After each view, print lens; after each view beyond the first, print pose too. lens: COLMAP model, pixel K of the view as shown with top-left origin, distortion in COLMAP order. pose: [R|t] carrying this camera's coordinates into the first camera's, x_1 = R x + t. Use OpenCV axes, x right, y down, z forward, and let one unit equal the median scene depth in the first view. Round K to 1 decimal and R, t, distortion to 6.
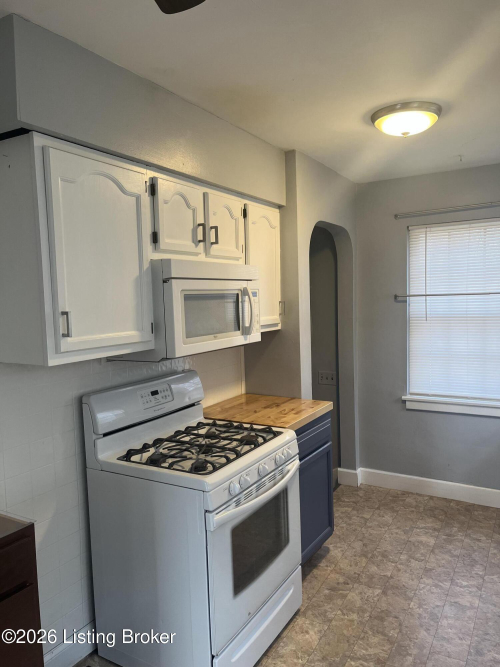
lens RADIAL K [[417.0, 0, 250.0], [0, 417.0, 333.5], [0, 0, 1]] dist [-0.000007, -0.042851]
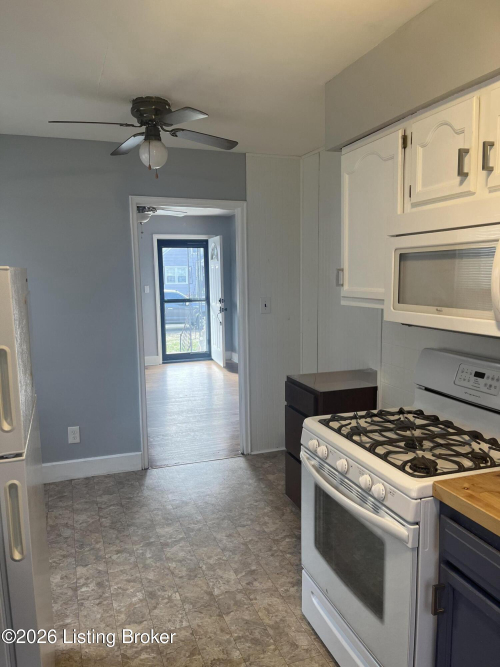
lens RADIAL K [[502.1, 0, 250.0], [0, 502.1, 333.5], [0, 0, 1]] dist [0.115763, -0.137049]
pose [[-0.585782, 0.138609, -0.798528, 1.059947], [-0.040027, 0.979117, 0.199318, -0.149073], [0.809479, 0.148720, -0.568001, 1.578537]]
